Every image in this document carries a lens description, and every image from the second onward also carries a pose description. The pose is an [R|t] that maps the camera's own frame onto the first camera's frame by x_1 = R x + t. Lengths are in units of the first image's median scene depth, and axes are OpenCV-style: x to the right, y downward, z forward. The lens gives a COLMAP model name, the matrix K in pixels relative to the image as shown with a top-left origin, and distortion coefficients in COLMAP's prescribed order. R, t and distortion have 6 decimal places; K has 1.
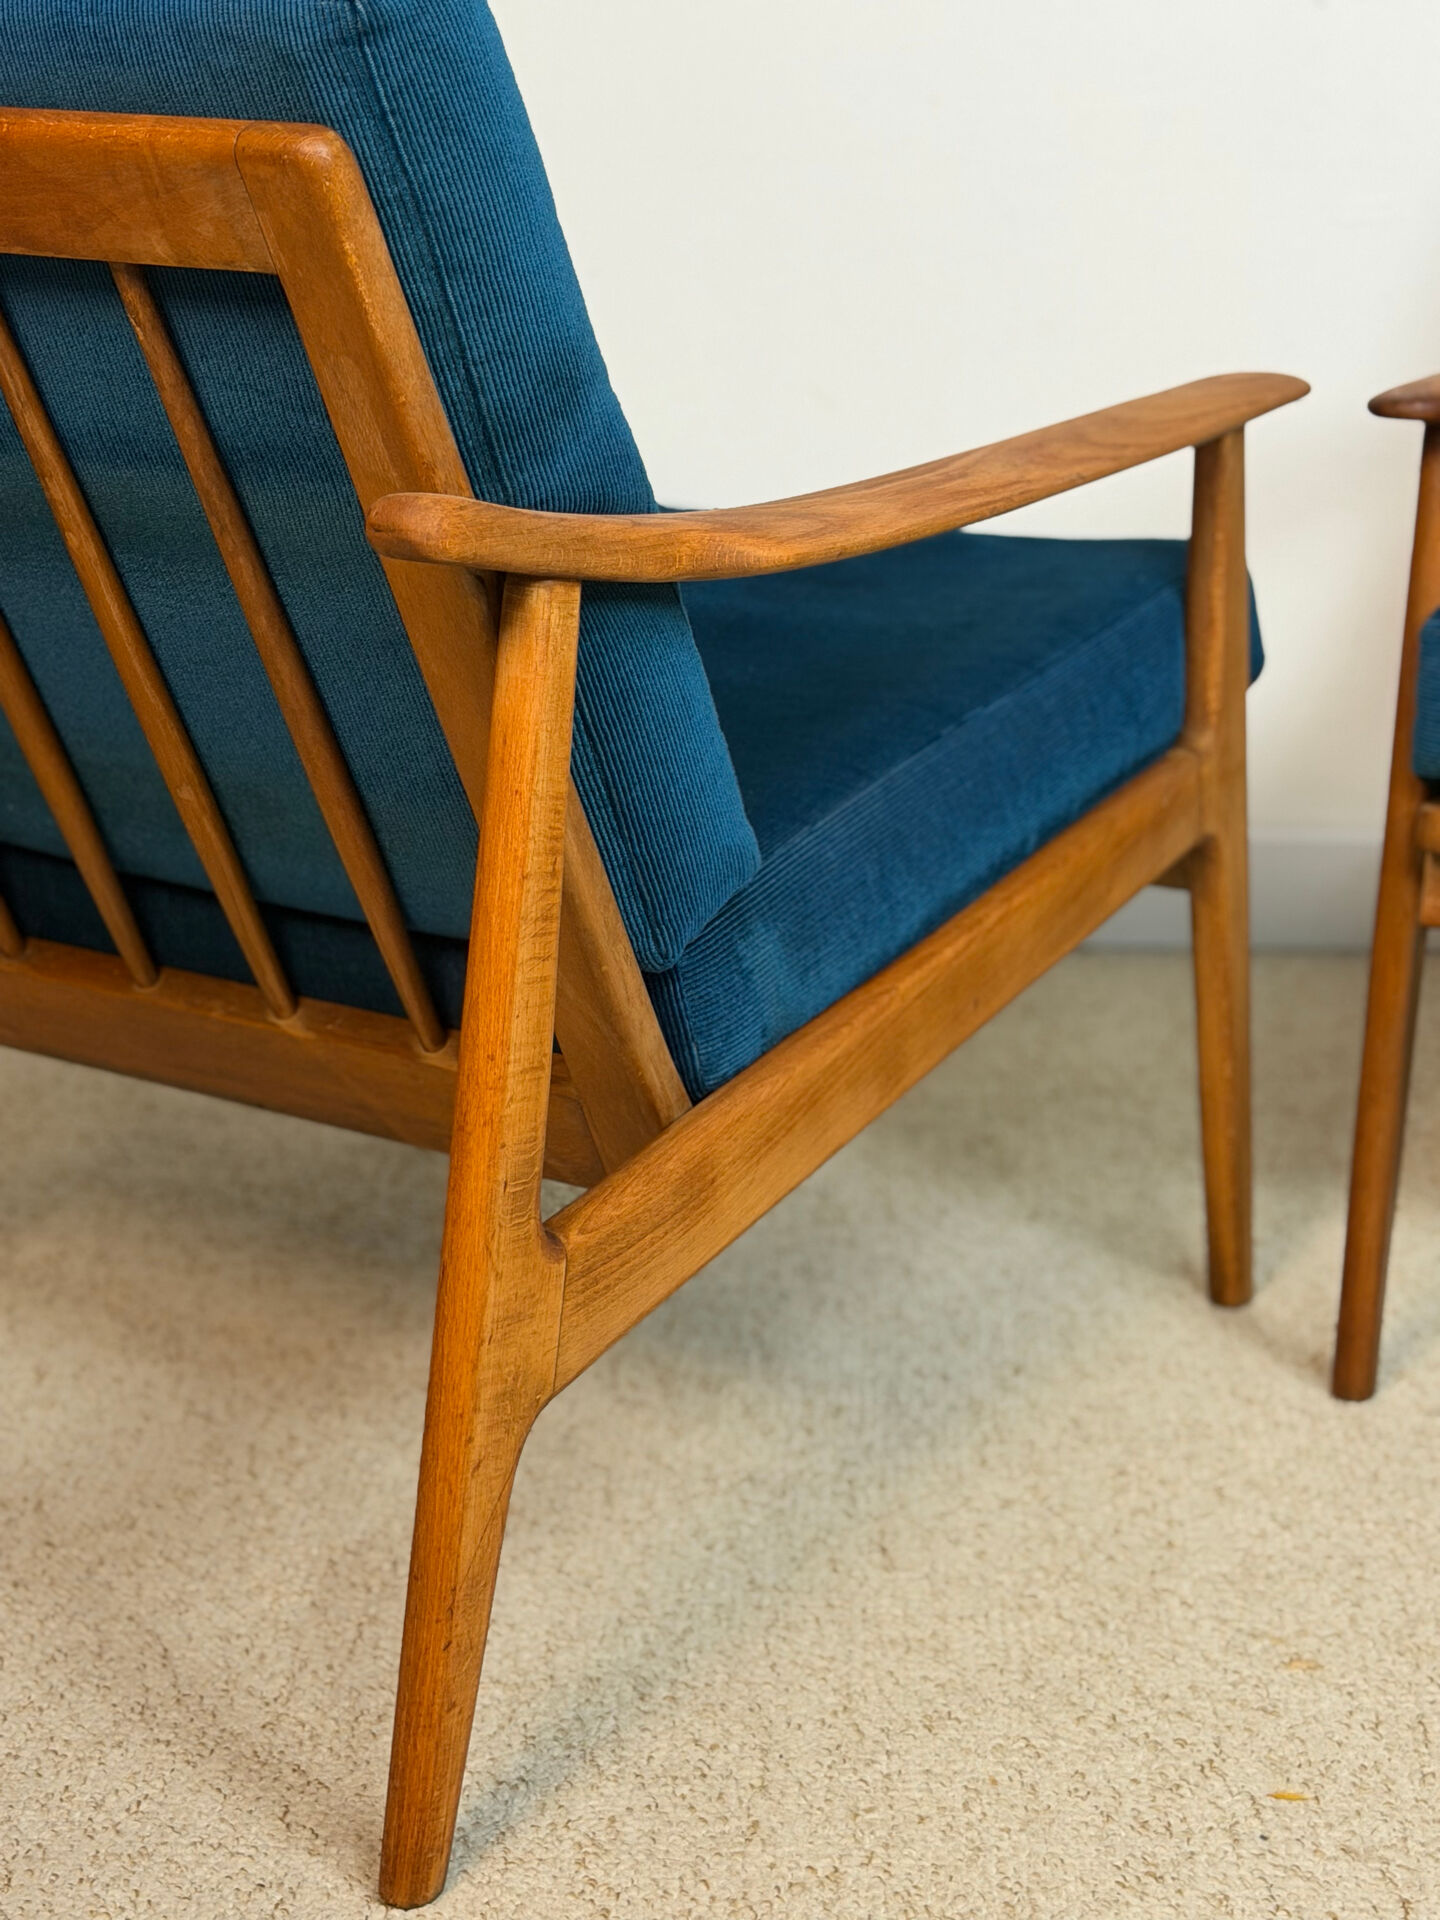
lens RADIAL K [[3346.8, 0, 715.2], [0, 3346.8, 966.5], [0, 0, 1]] dist [0.164793, -0.213099]
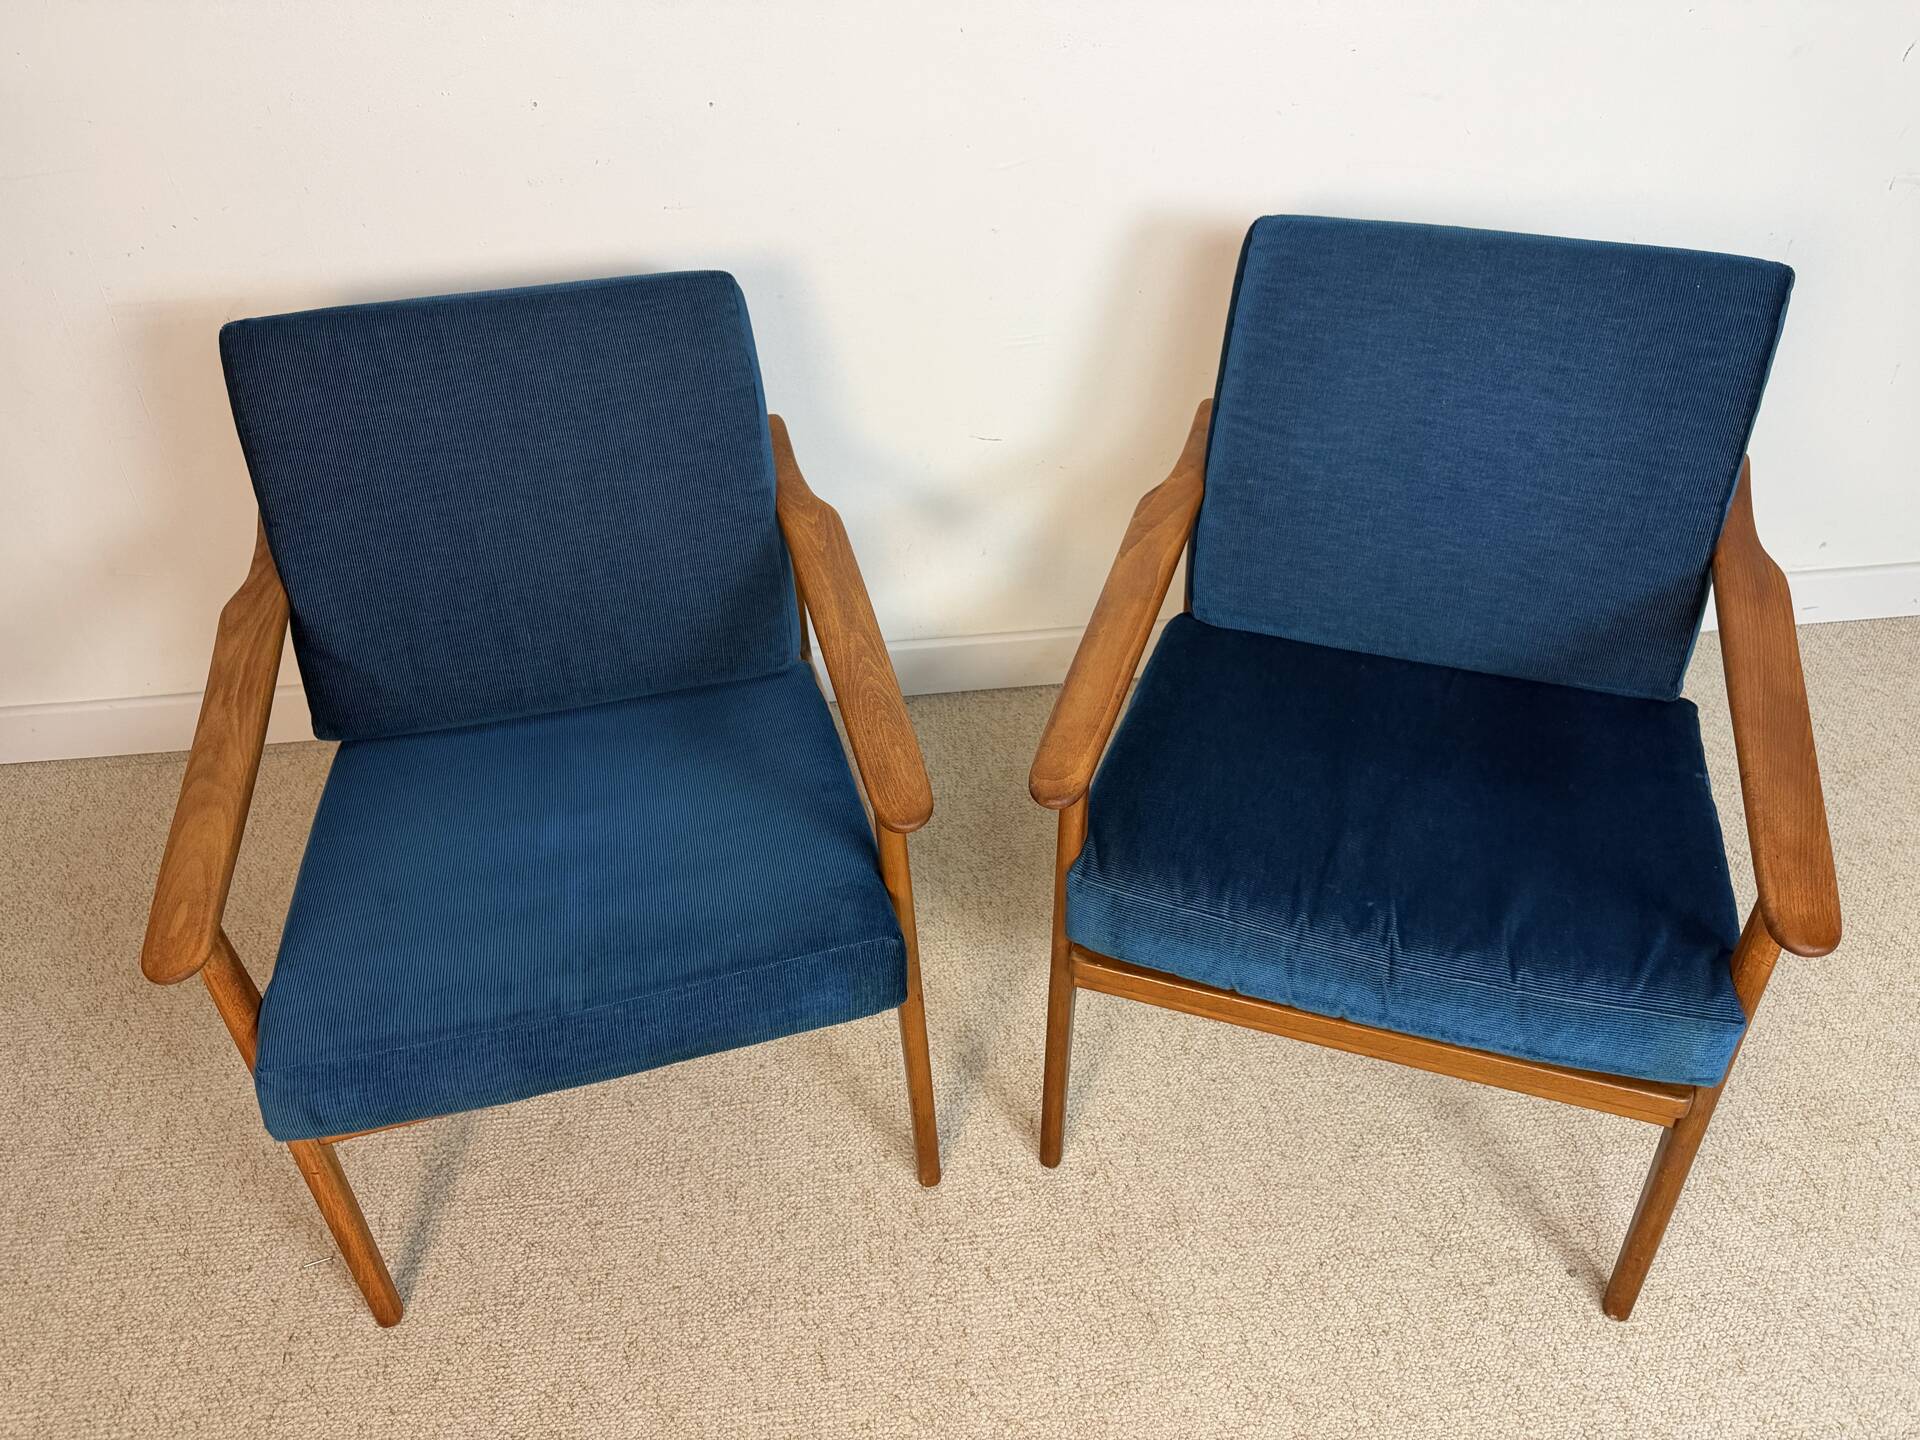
lens RADIAL K [[1380.3, 0, 955.4], [0, 1380.3, 733.4], [0, 0, 1]] dist [0.001737, -0.004407]
pose [[0.989281, -0.115543, 0.089291, 0.103452], [0.073215, 0.921544, 0.381308, -0.496624], [-0.126343, -0.370684, 0.920126, 0.401696]]
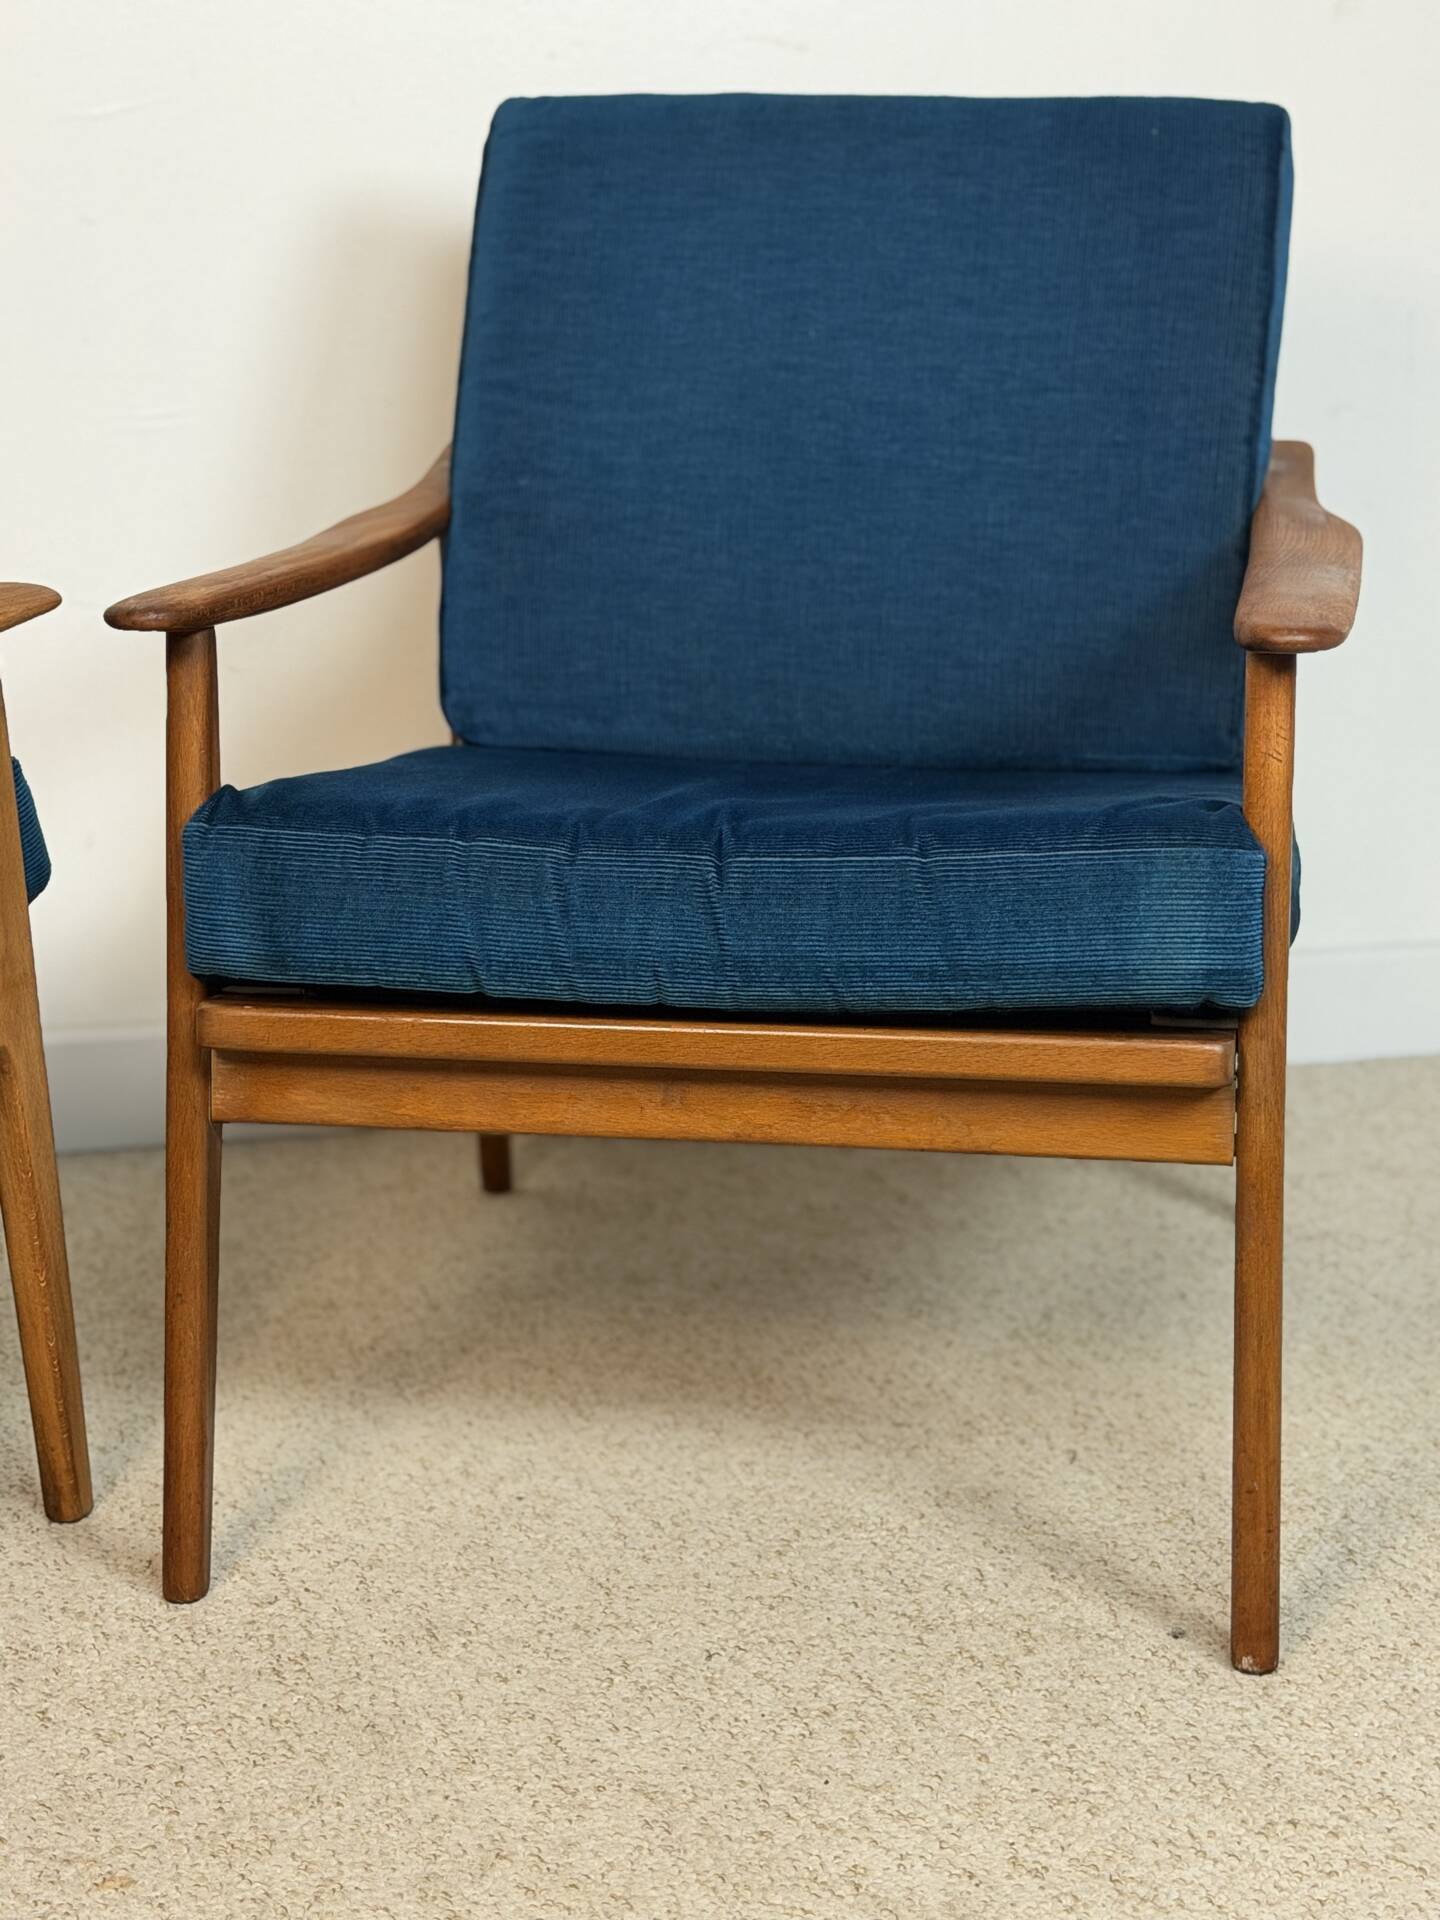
lens RADIAL K [[3346.8, 0, 715.2], [0, 3346.8, 966.5], [0, 0, 1]] dist [0.164793, -0.213099]
pose [[0.952874, -0.070944, 0.294955, 0.066212], [0.086985, 0.995340, -0.041608, -0.003491], [-0.290628, 0.065304, 0.954605, -0.014645]]
